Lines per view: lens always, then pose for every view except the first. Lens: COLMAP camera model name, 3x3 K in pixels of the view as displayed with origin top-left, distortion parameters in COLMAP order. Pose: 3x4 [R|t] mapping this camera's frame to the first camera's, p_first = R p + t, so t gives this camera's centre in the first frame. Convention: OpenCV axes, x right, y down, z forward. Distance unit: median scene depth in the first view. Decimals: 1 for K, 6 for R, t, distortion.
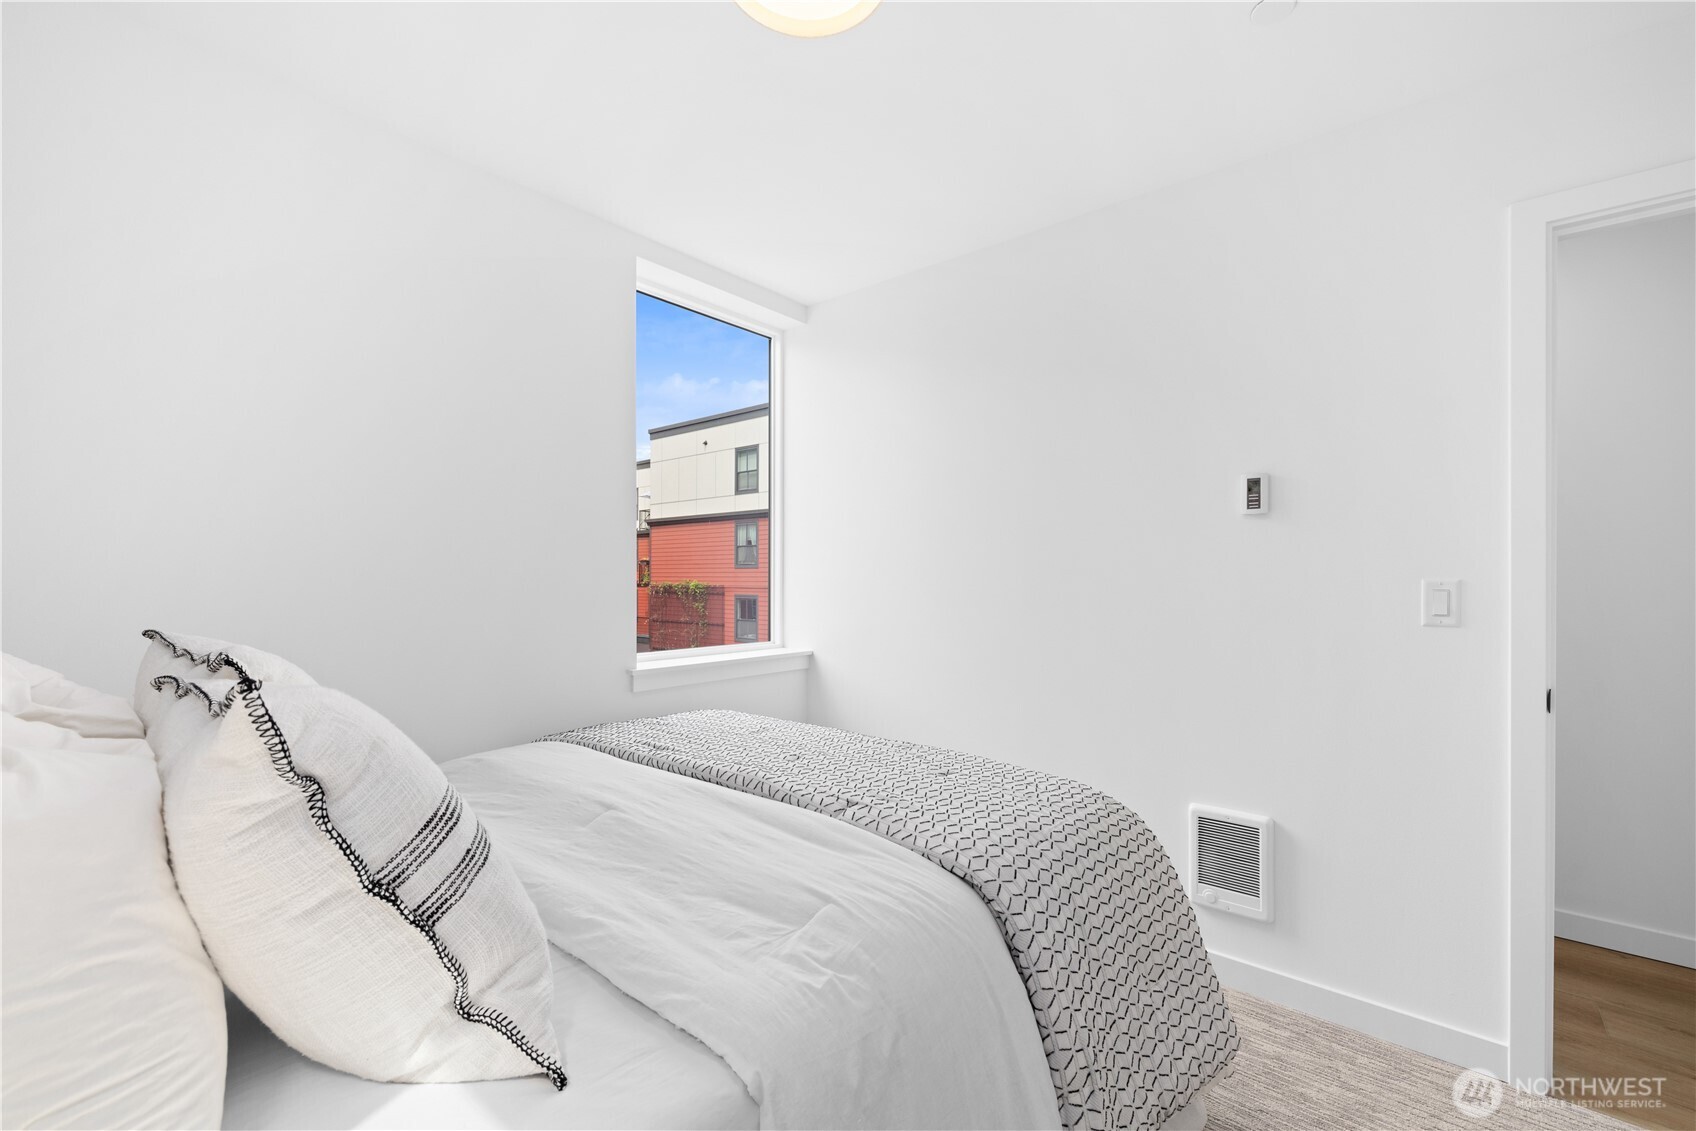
lens RADIAL K [[724.5, 0, 848.0], [0, 724.5, 565.5], [0, 0, 1]] dist [-0.000270, -0.000028]
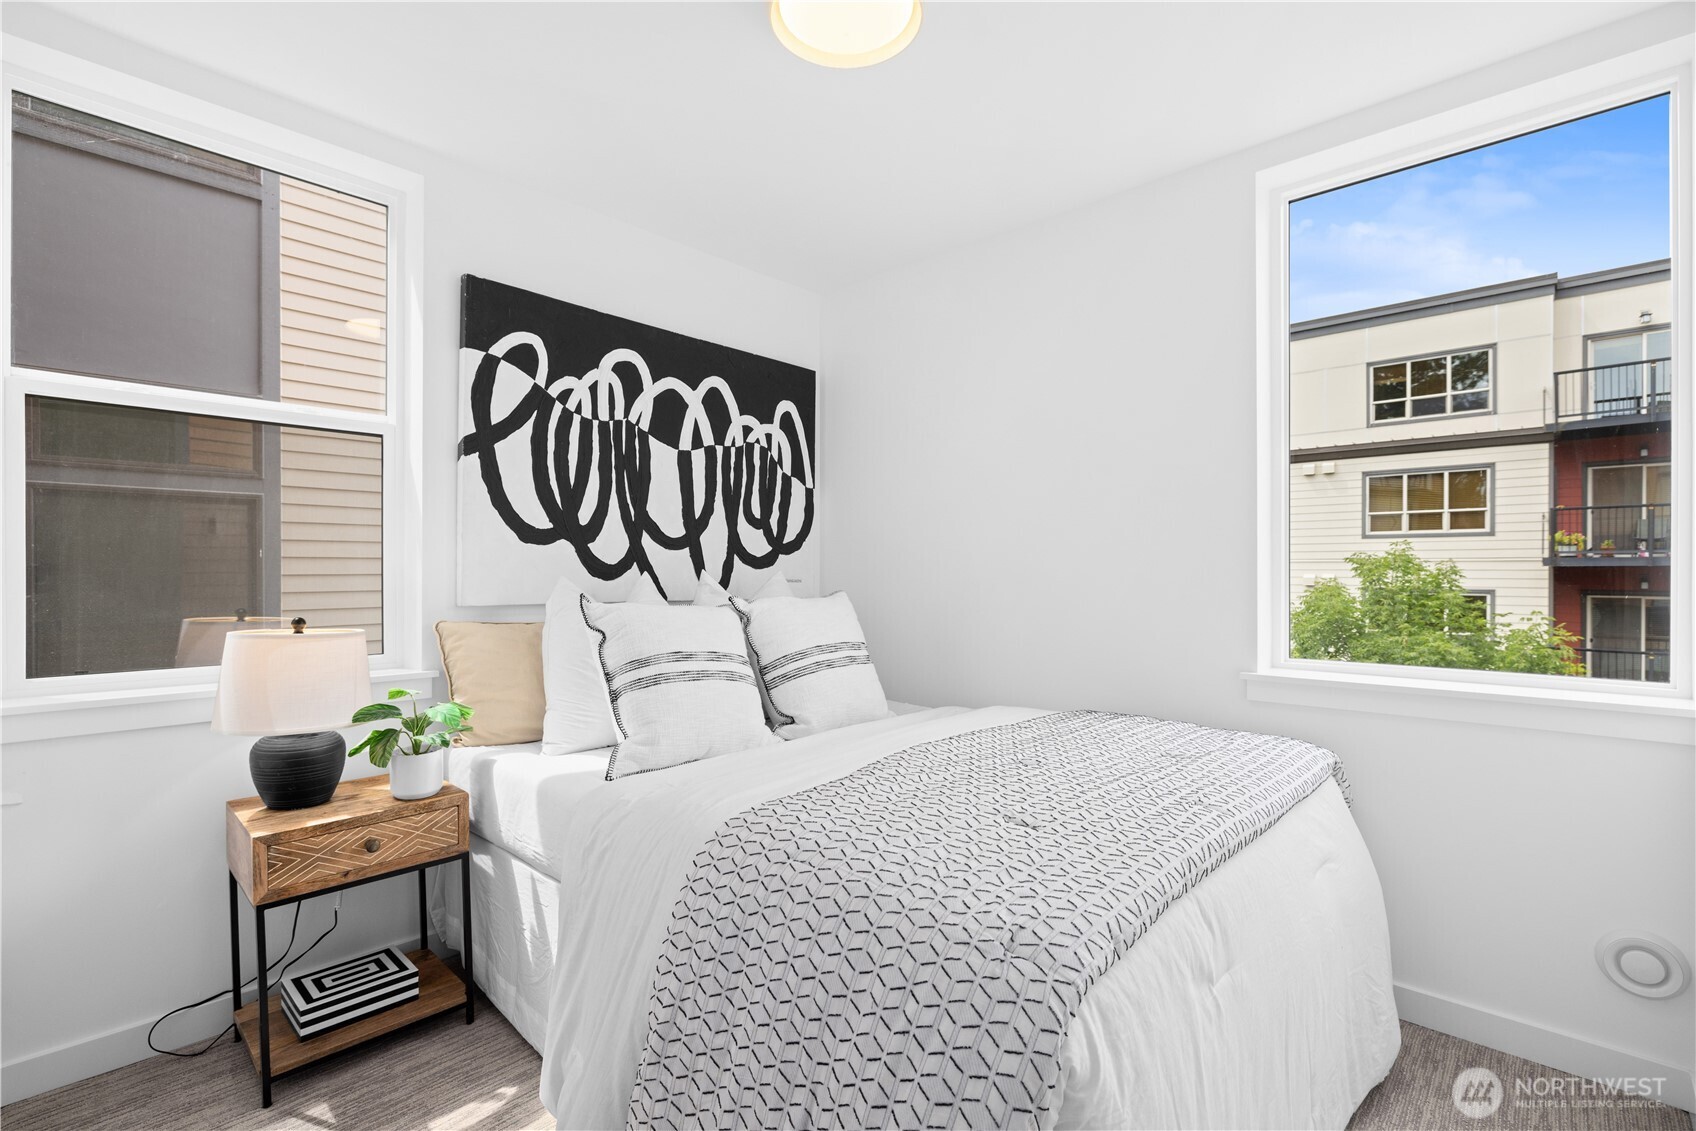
lens RADIAL K [[795.7, 0, 848.0], [0, 795.7, 565.5], [0, 0, 1]] dist [-0.000616, -0.000201]
pose [[-0.034776, -0.004736, -0.999384, 0.630857], [0.010838, 0.999928, -0.005115, 0.021583], [0.999336, -0.011009, -0.034722, 0.574024]]
